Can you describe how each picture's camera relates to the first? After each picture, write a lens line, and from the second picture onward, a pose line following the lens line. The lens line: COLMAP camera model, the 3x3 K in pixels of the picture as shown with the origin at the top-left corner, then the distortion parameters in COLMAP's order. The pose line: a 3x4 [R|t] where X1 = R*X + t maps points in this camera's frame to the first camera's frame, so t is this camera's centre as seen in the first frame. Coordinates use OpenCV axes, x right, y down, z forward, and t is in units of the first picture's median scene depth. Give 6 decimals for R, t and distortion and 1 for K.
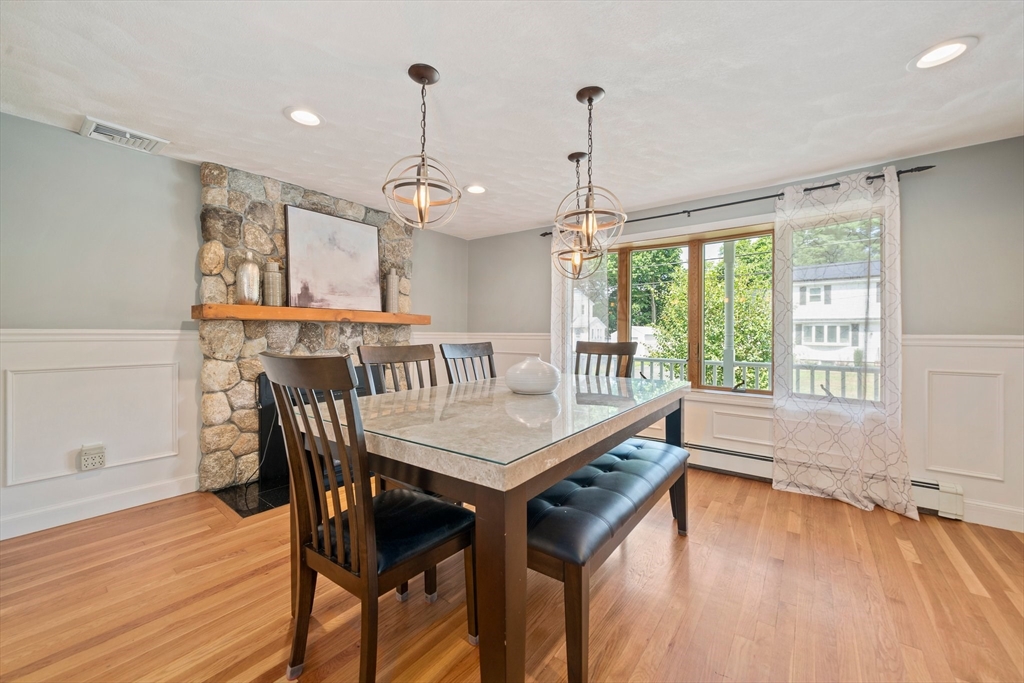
lens RADIAL K [[391.9, 0, 514.9], [0, 391.9, 337.0], [0, 0, 1]] dist [-0.002347, -0.000233]
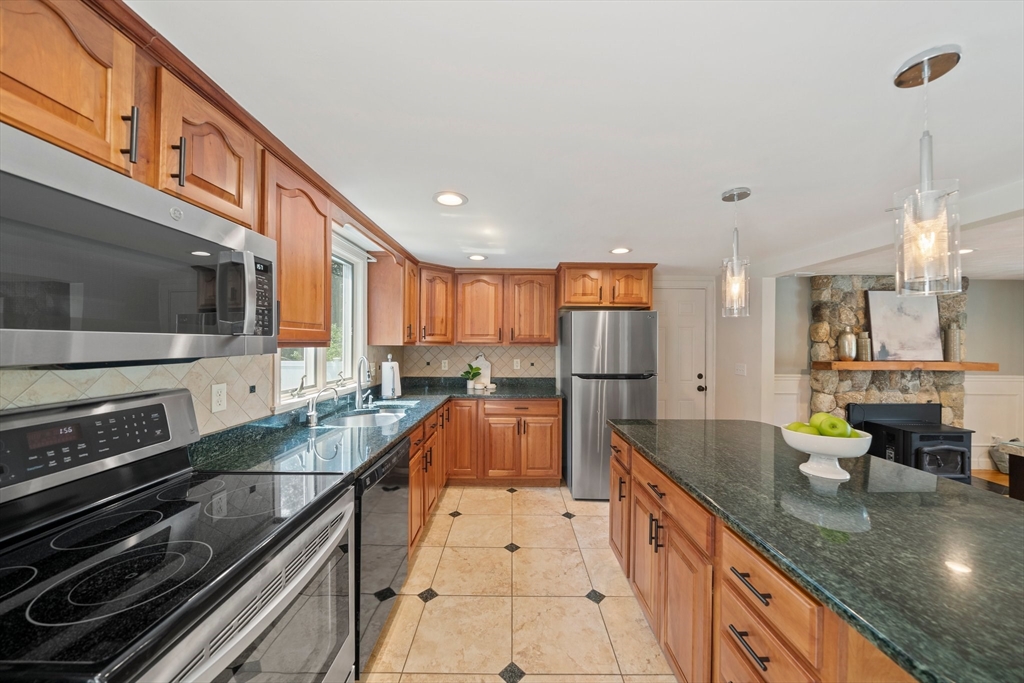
lens RADIAL K [[352.2, 0, 514.6], [0, 352.2, 345.3], [0, 0, 1]] dist [-0.000667, -0.000020]
pose [[0.611599, -0.001511, -0.791167, -0.357420], [-0.012567, 0.999853, -0.011625, -0.102398], [0.791068, 0.017052, 0.611490, -0.878375]]
